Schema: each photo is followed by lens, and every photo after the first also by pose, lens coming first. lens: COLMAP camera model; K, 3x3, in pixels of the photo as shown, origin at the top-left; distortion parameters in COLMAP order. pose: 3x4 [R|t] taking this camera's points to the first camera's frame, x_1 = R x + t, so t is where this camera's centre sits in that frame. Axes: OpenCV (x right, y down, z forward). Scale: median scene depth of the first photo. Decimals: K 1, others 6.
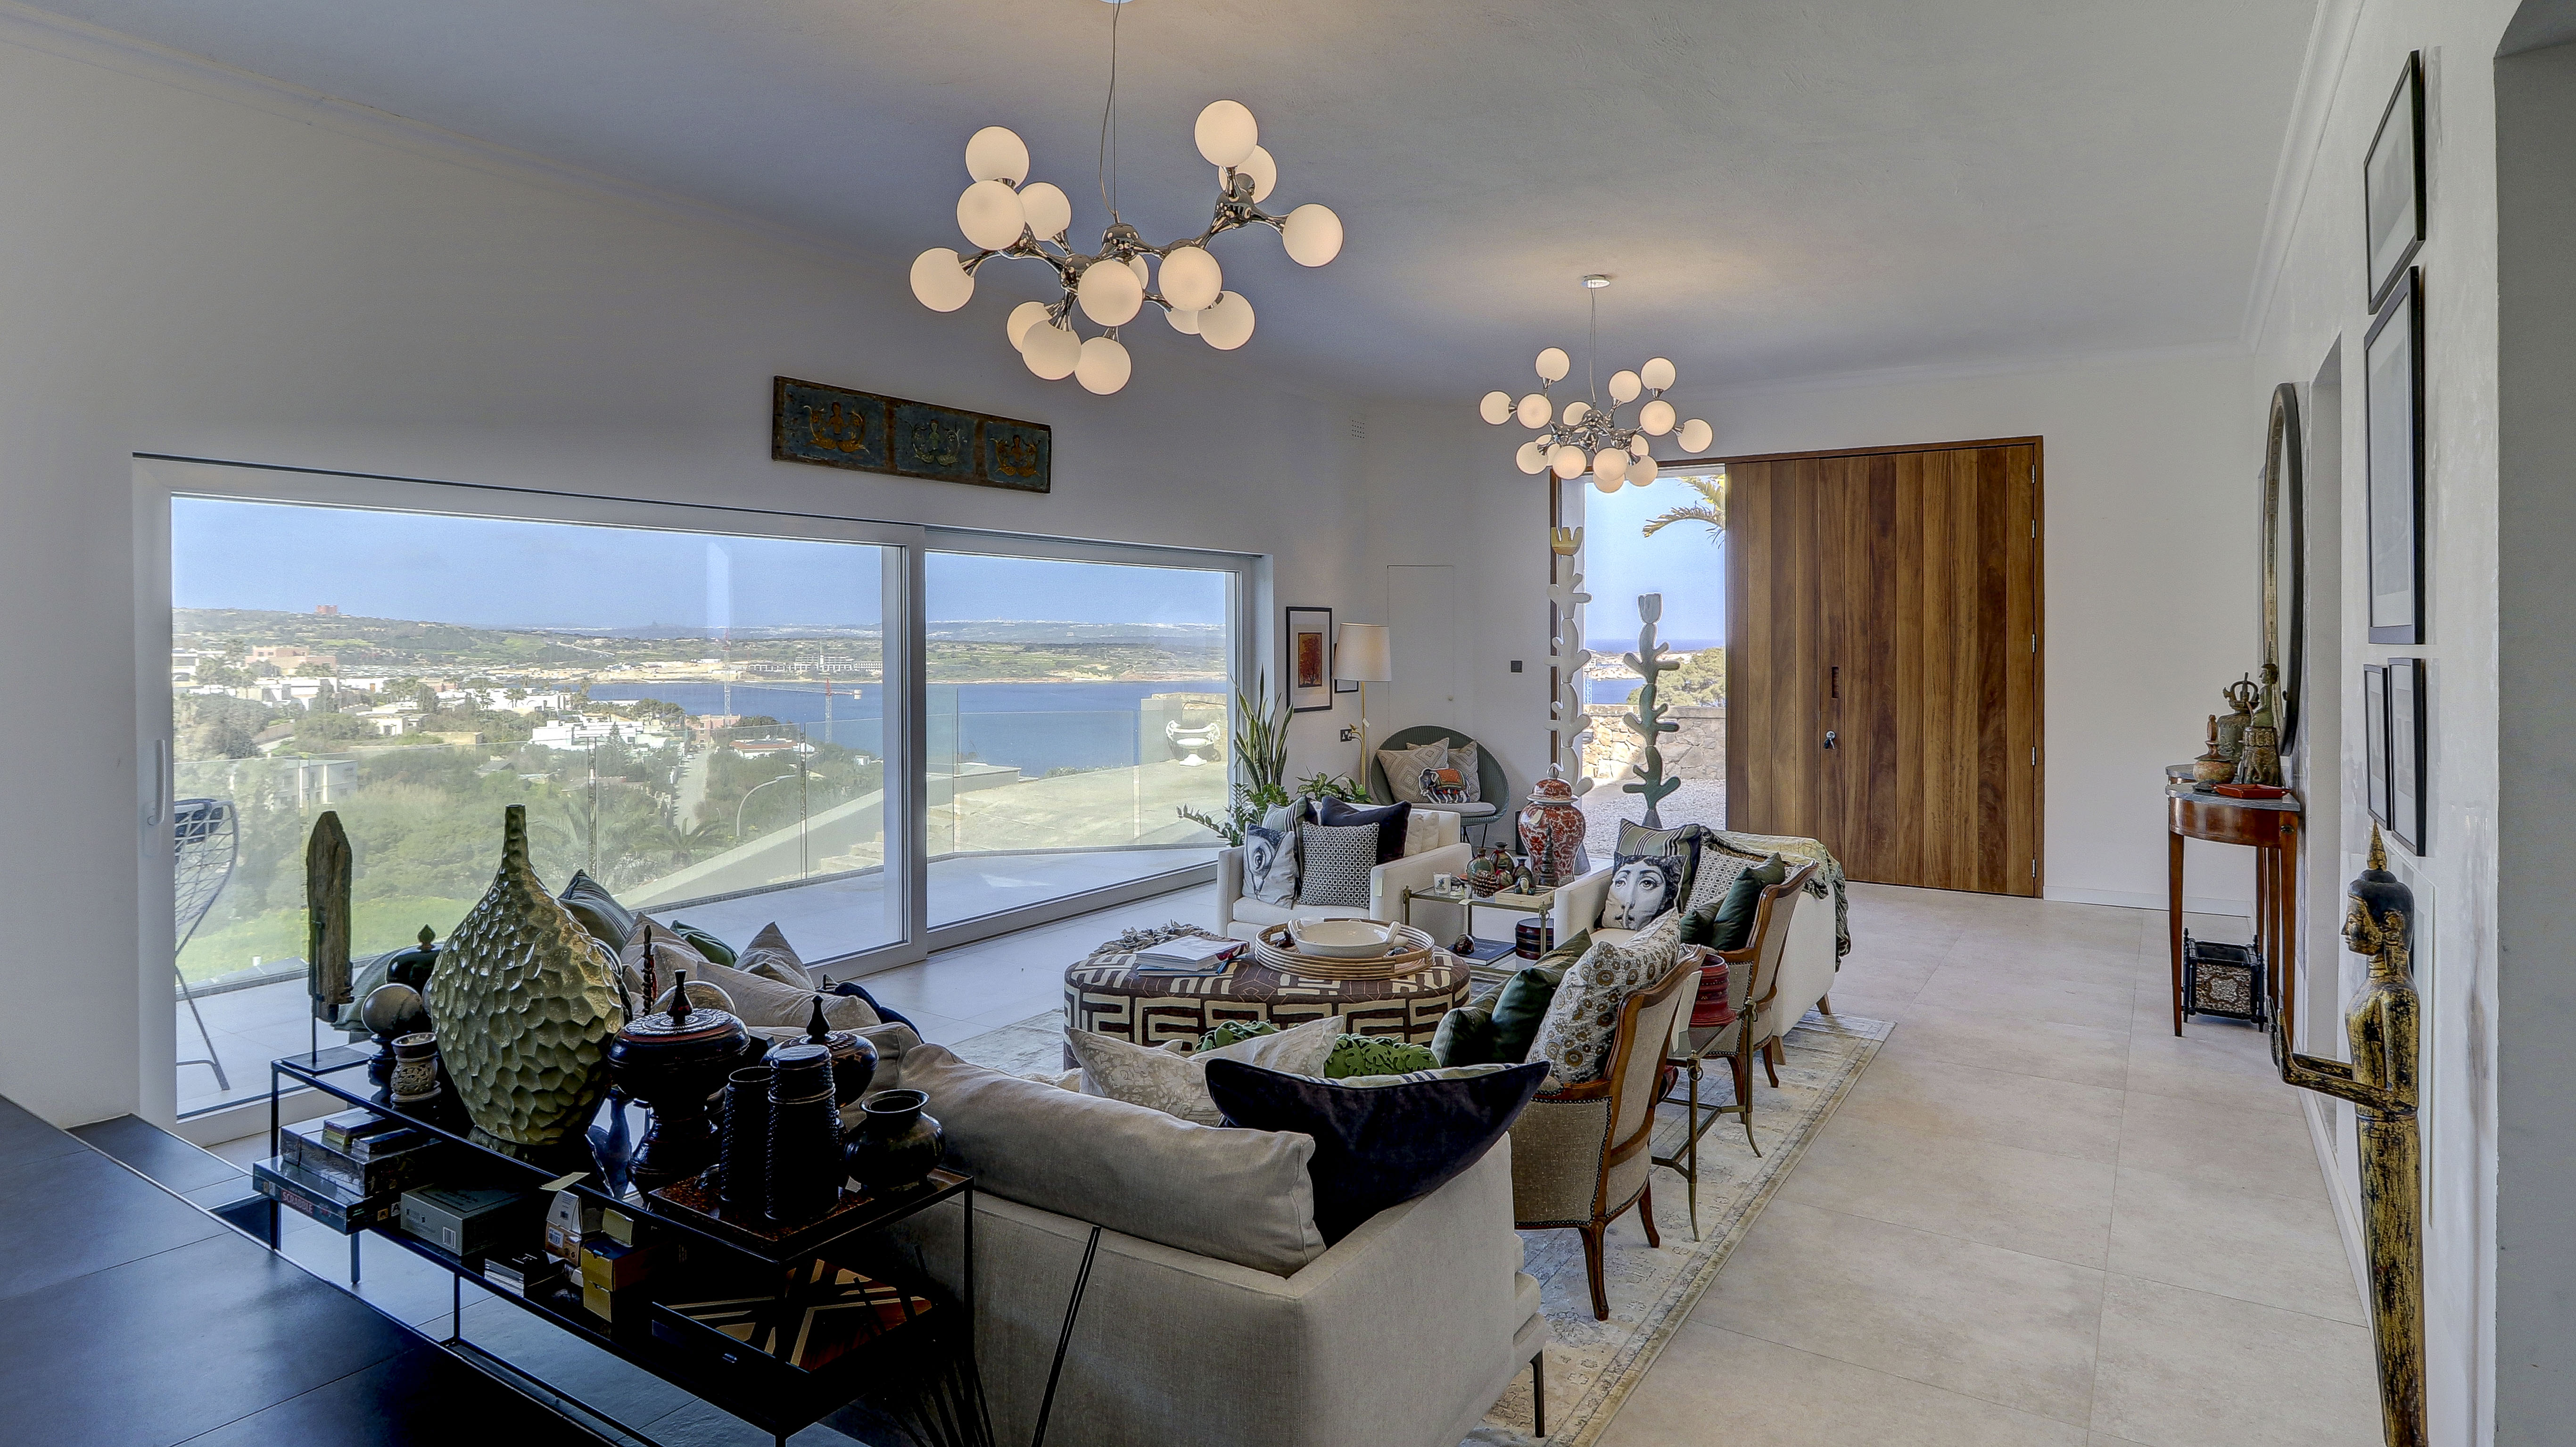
lens RADIAL K [[1344.0, 0, 1322.9], [0, 1344.0, 647.3], [0, 0, 1]] dist [0.006342, -0.001853]
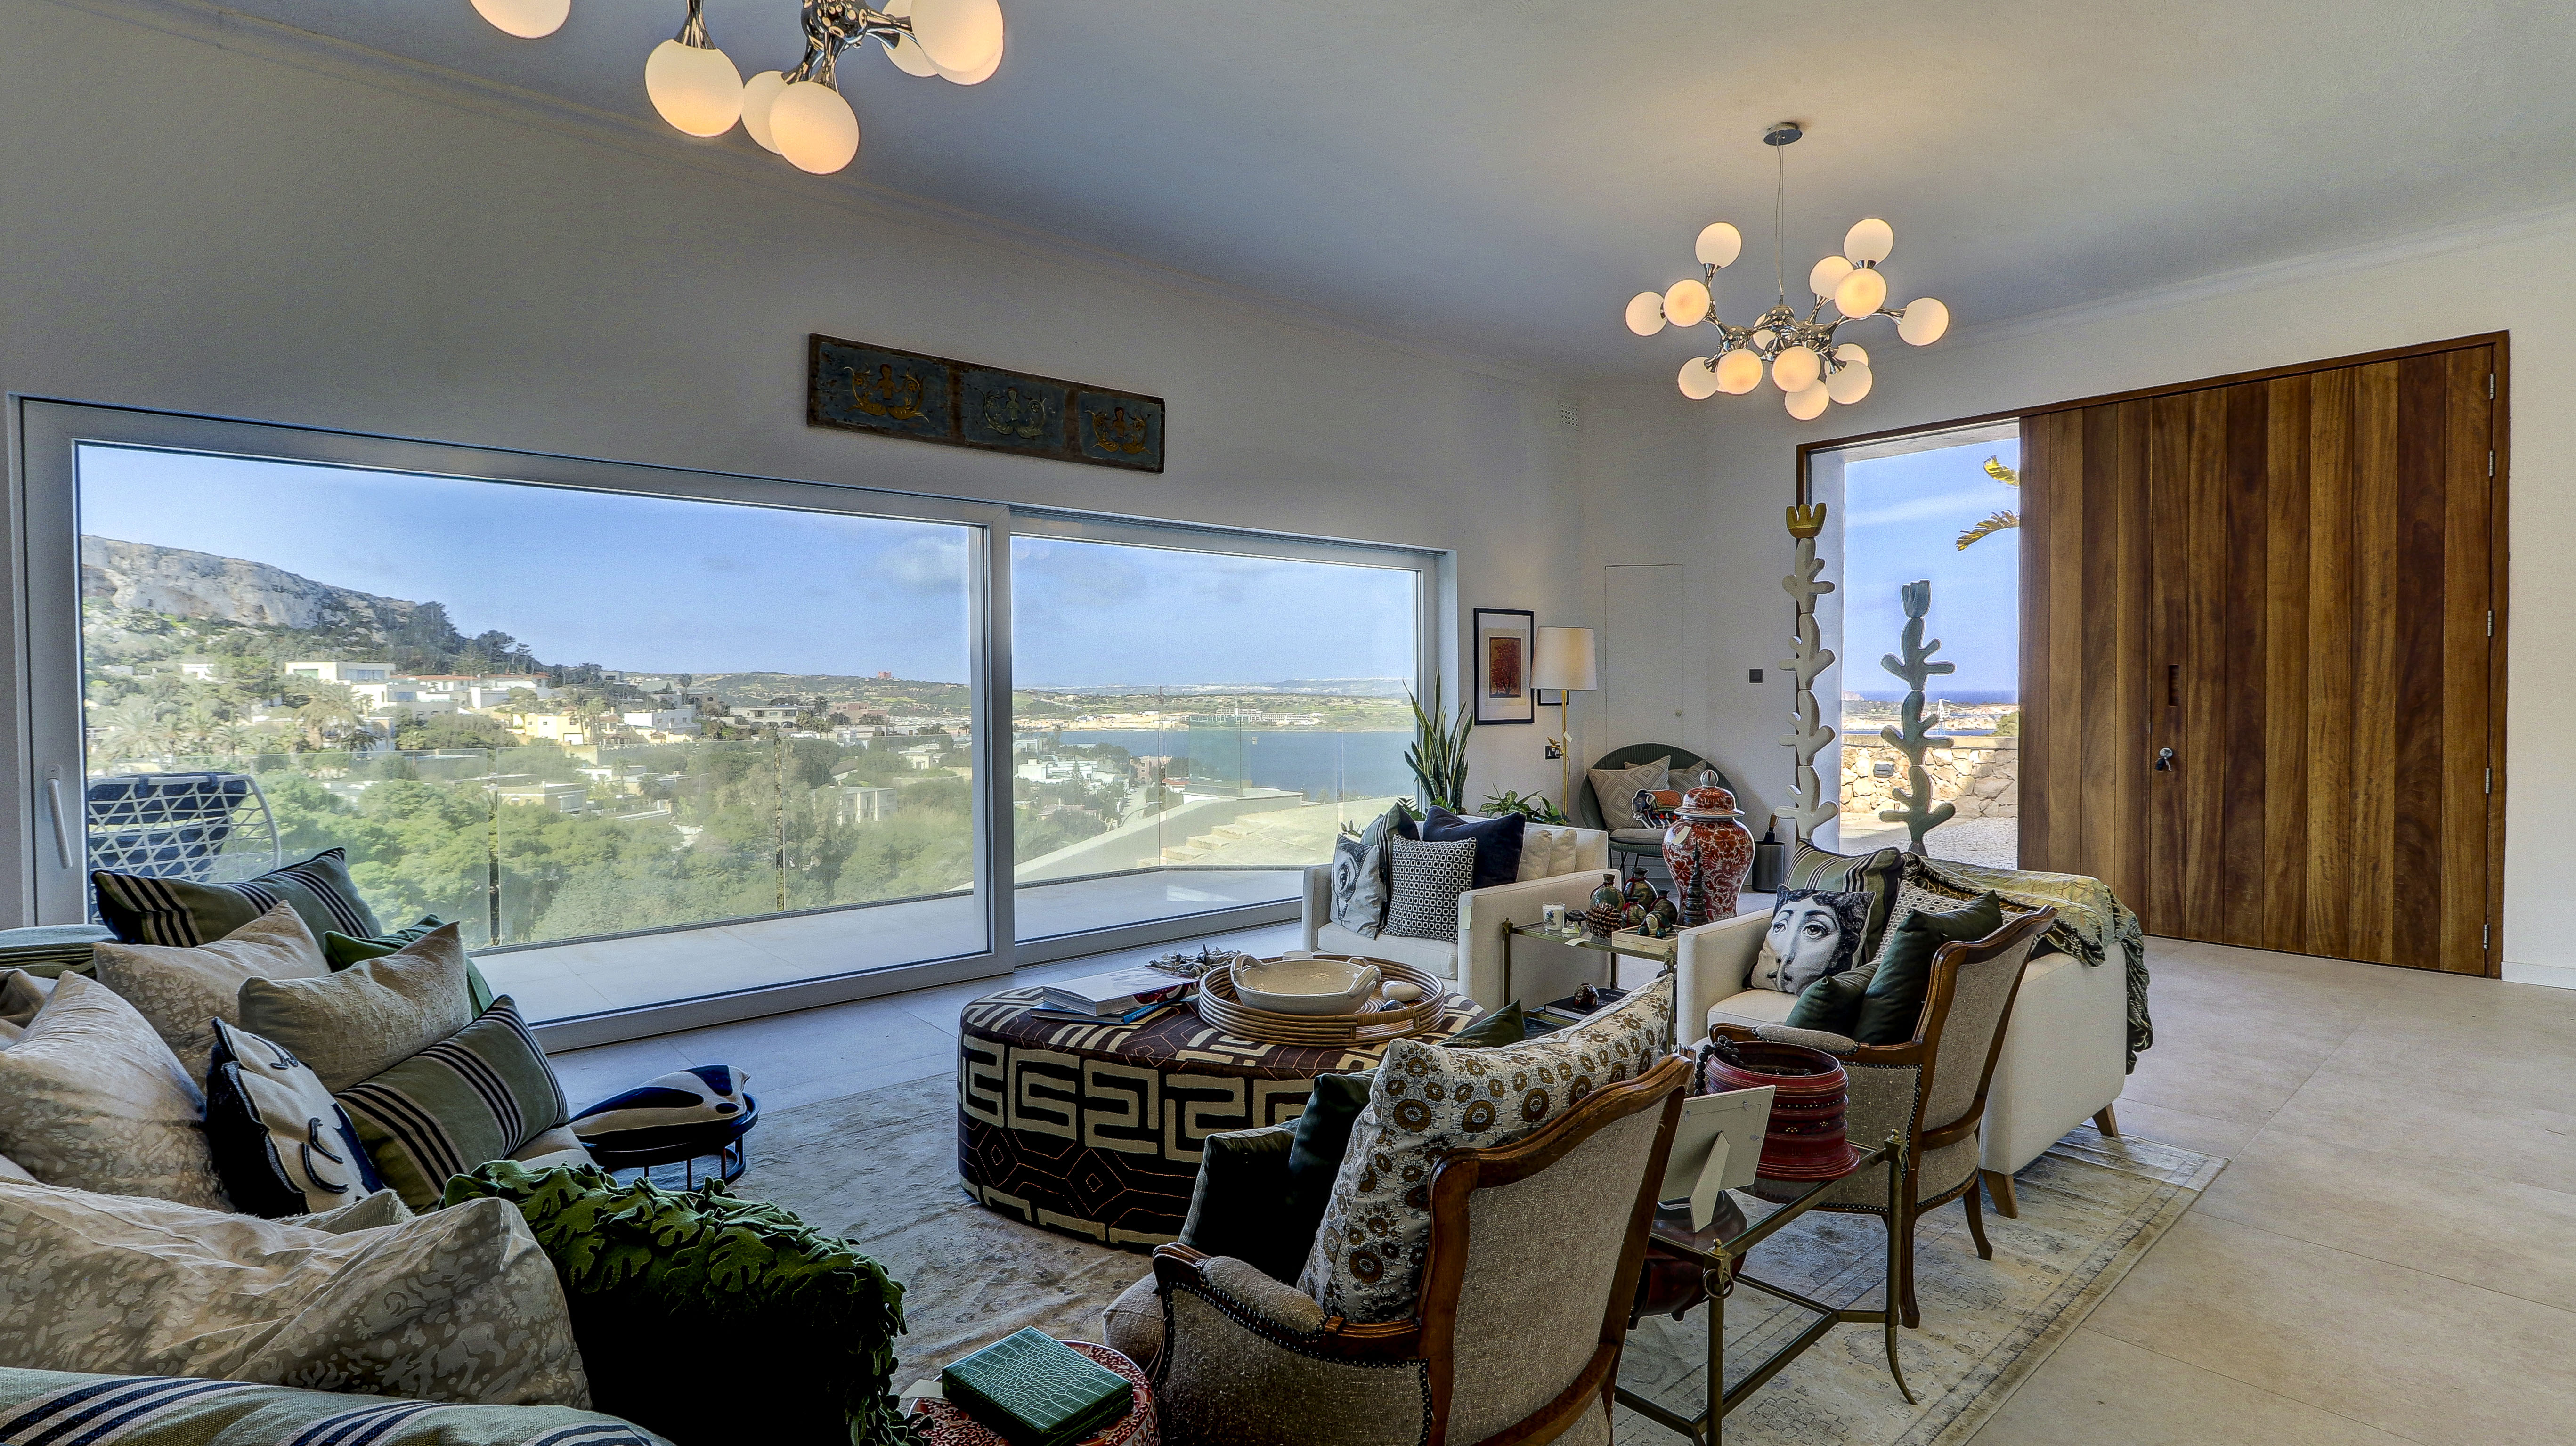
lens RADIAL K [[1190.6, 0, 1324.8], [0, 1190.6, 724.8], [0, 0, 1]] dist [0.010905, -0.004820]
pose [[0.960348, 0.001240, -0.278802, 0.111379], [0.004449, 0.999795, 0.019771, 0.035602], [0.278770, -0.020227, 0.960145, 0.216092]]
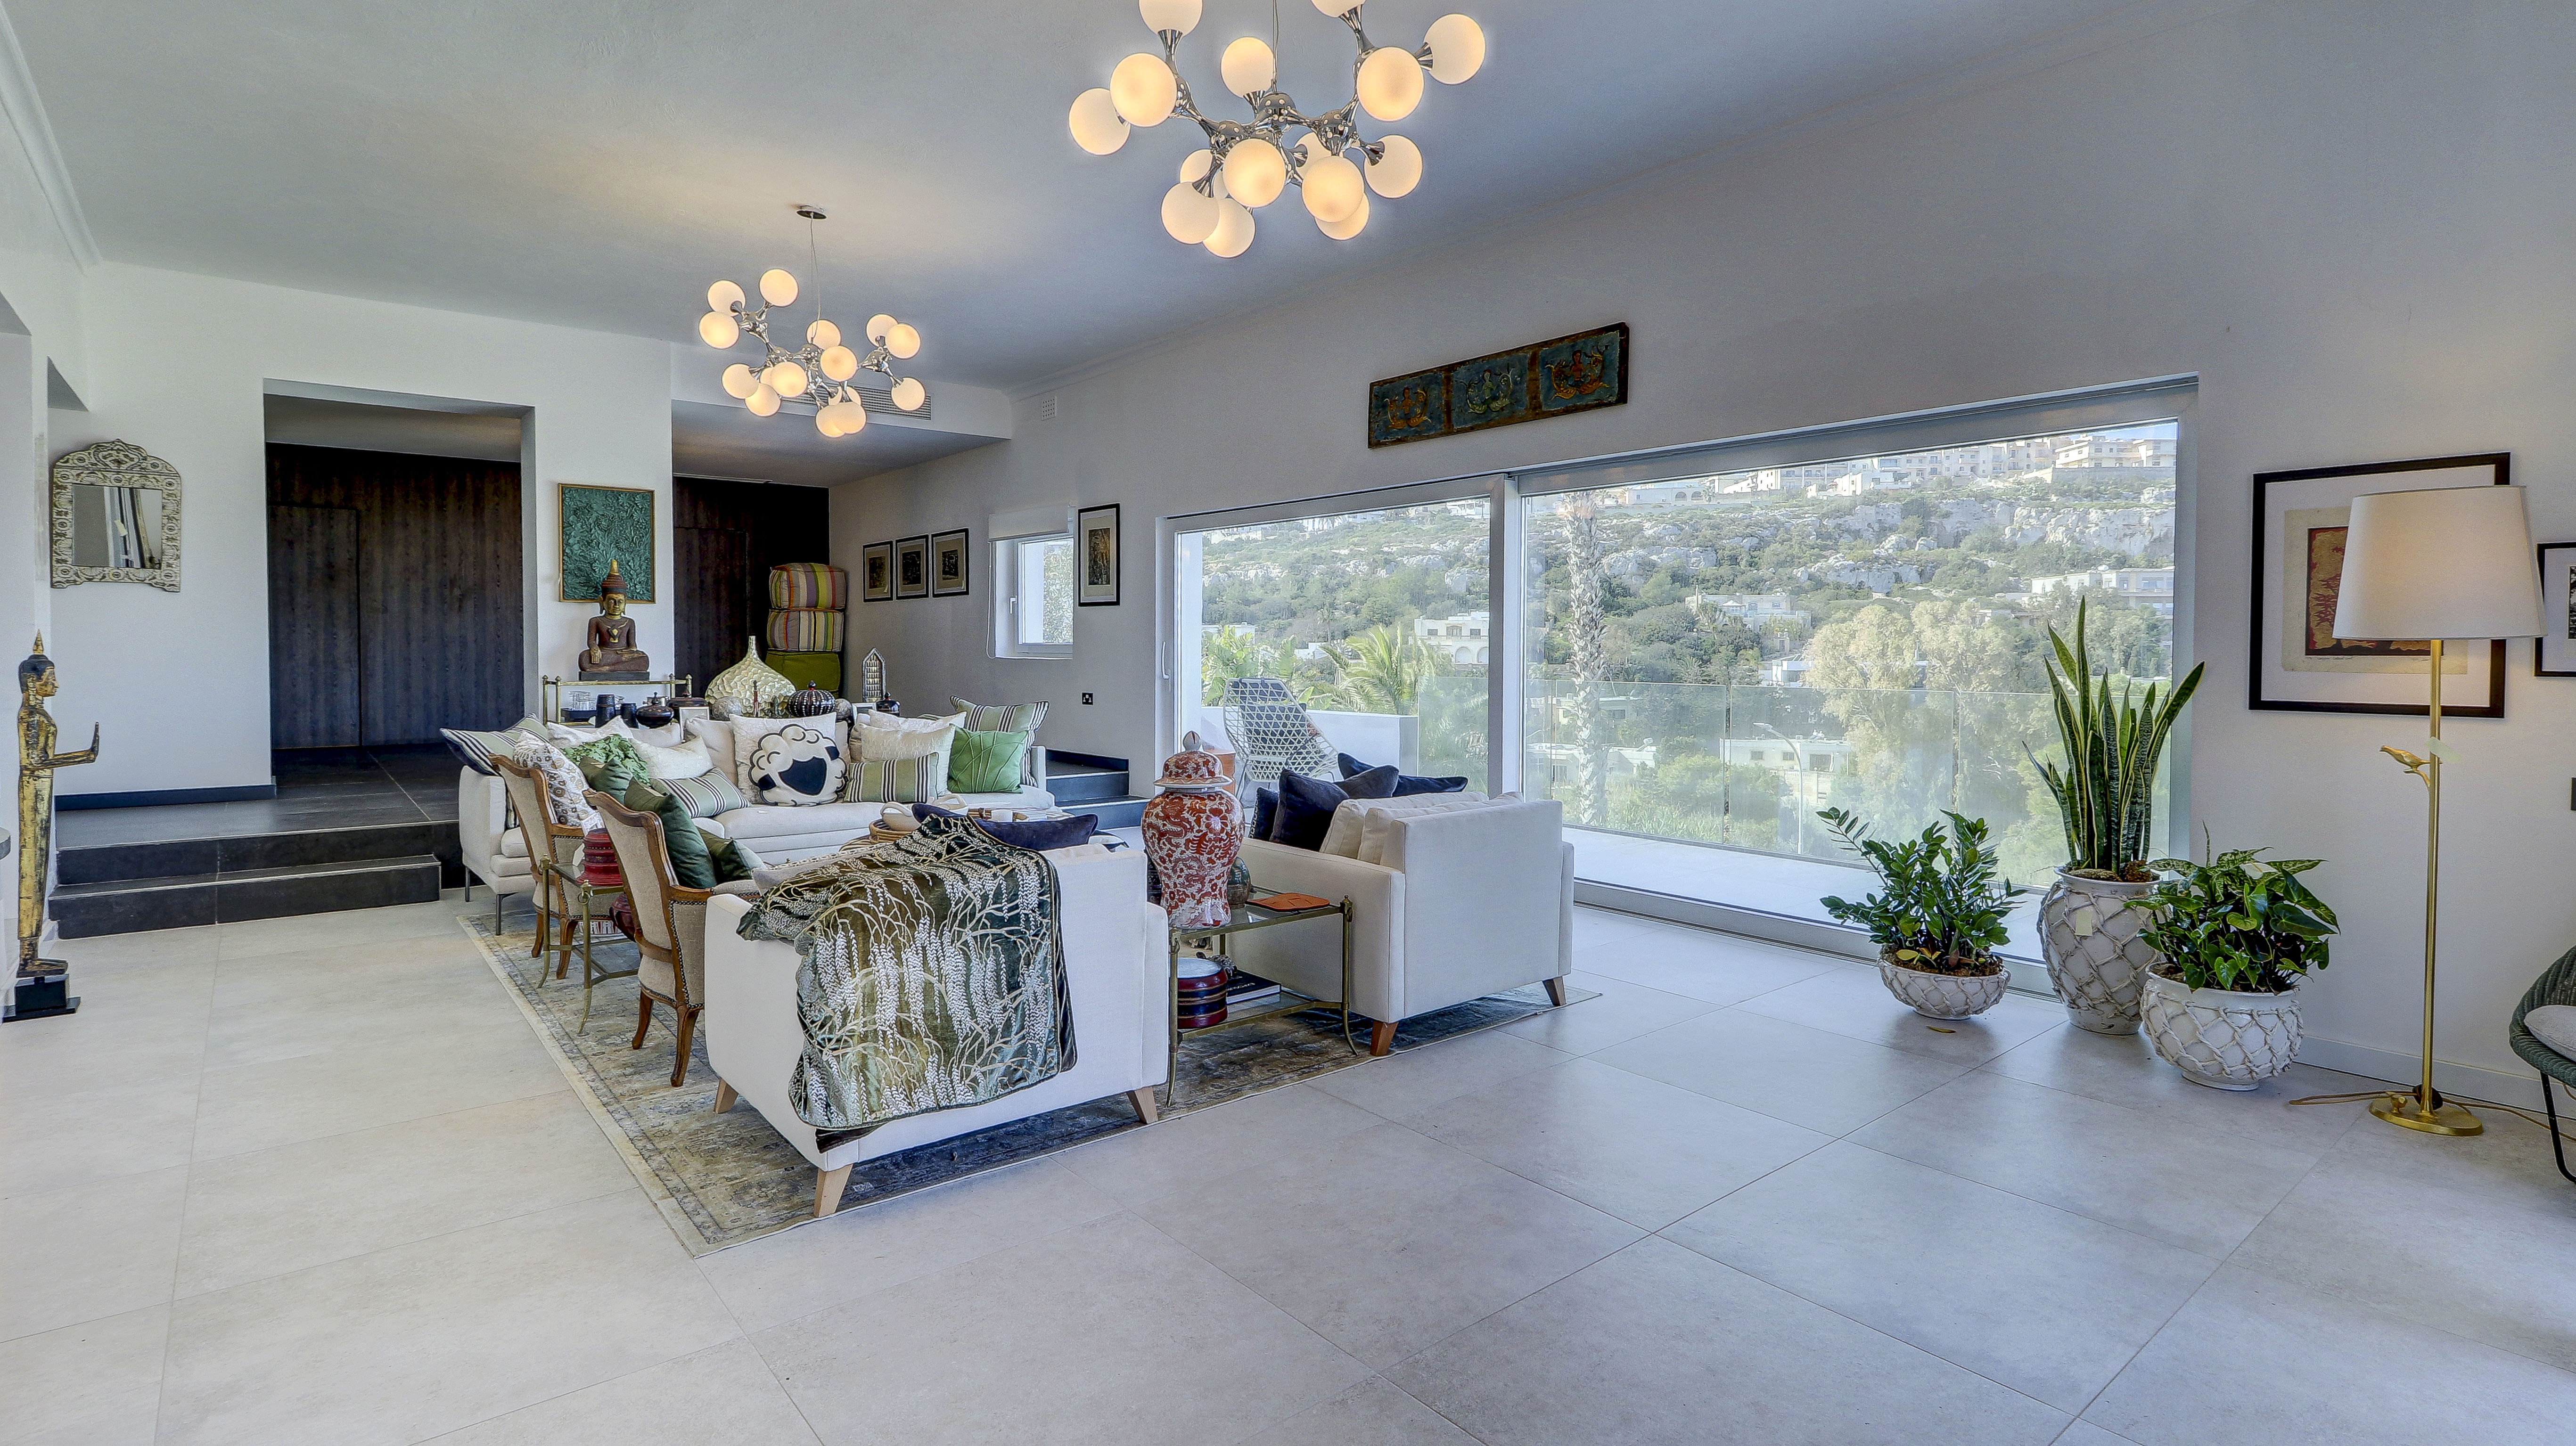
lens RADIAL K [[1190.4, 0, 1287.1], [0, 1190.4, 736.2], [0, 0, 1]] dist [0.010905, -0.004820]
pose [[-0.300524, 0.080353, -0.950384, 0.511377], [-0.003668, 0.996340, 0.085398, 0.026980], [0.953767, 0.029150, -0.299129, 0.891209]]
